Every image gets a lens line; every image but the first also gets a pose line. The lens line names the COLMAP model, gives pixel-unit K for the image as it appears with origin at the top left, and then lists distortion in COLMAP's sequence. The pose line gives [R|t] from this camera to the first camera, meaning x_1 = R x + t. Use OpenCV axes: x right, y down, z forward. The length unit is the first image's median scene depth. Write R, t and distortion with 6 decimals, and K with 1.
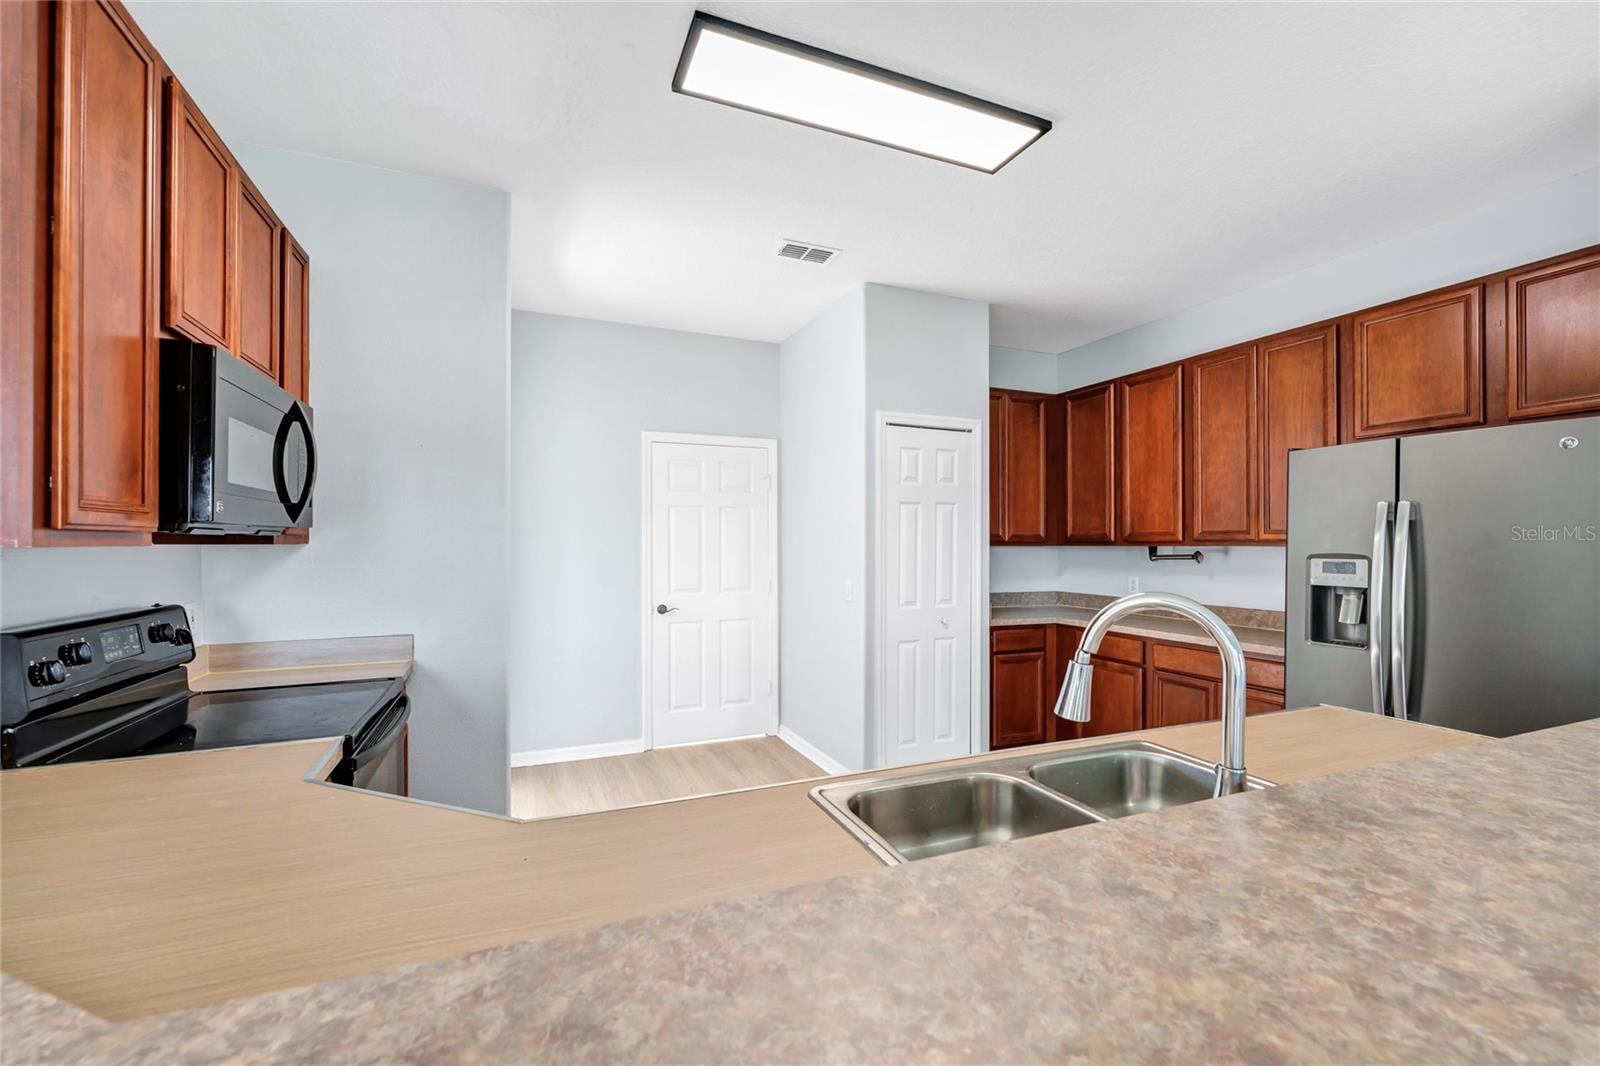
lens RADIAL K [[662.0, 0, 787.5], [0, 662.0, 540.2], [0, 0, 1]] dist [0.001855, -0.000443]
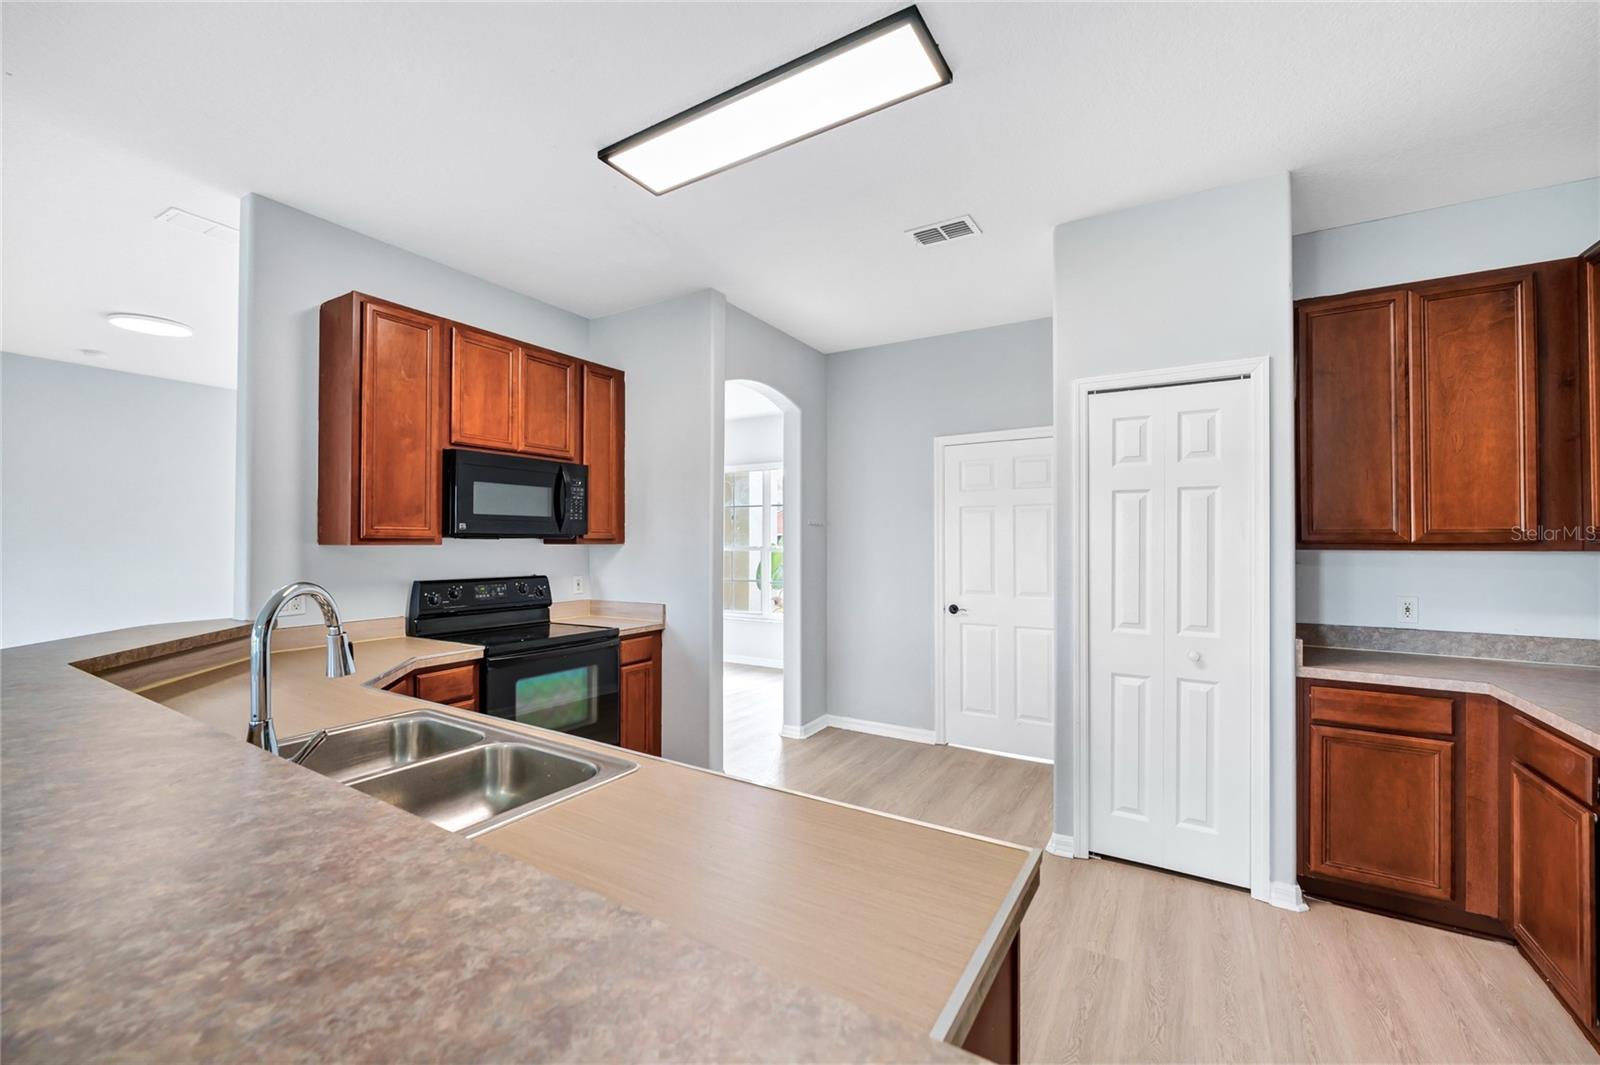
lens RADIAL K [[622.5, 0, 811.5], [0, 622.5, 528.2], [0, 0, 1]] dist [-0.012931, 0.000462]
pose [[0.603180, -0.017855, -0.797405, 0.507967], [0.005056, 0.999815, -0.018563, -0.003085], [0.797589, 0.007165, 0.603159, 0.283337]]
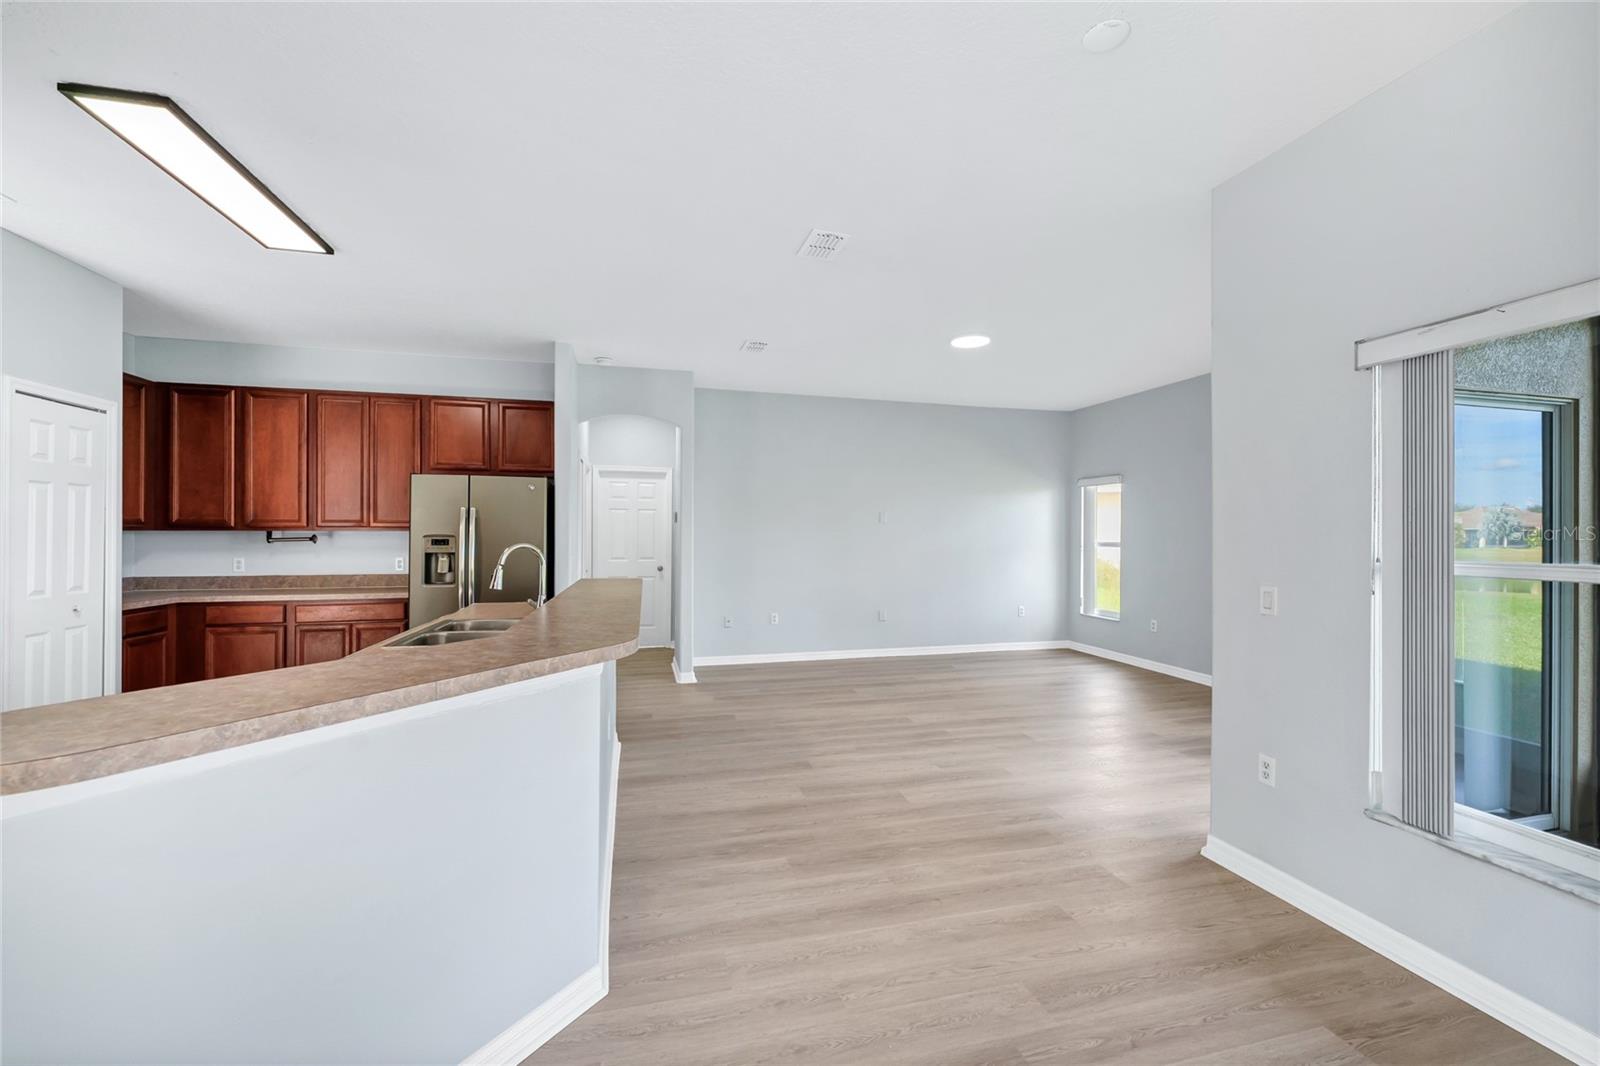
lens RADIAL K [[662.0, 0, 796.8], [0, 662.0, 526.6], [0, 0, 1]] dist [0.001855, -0.000443]
pose [[0.157170, 0.008734, 0.987533, -0.533098], [-0.007440, 0.999943, -0.007660, 0.003229], [-0.987543, -0.006143, 0.157226, -0.166281]]
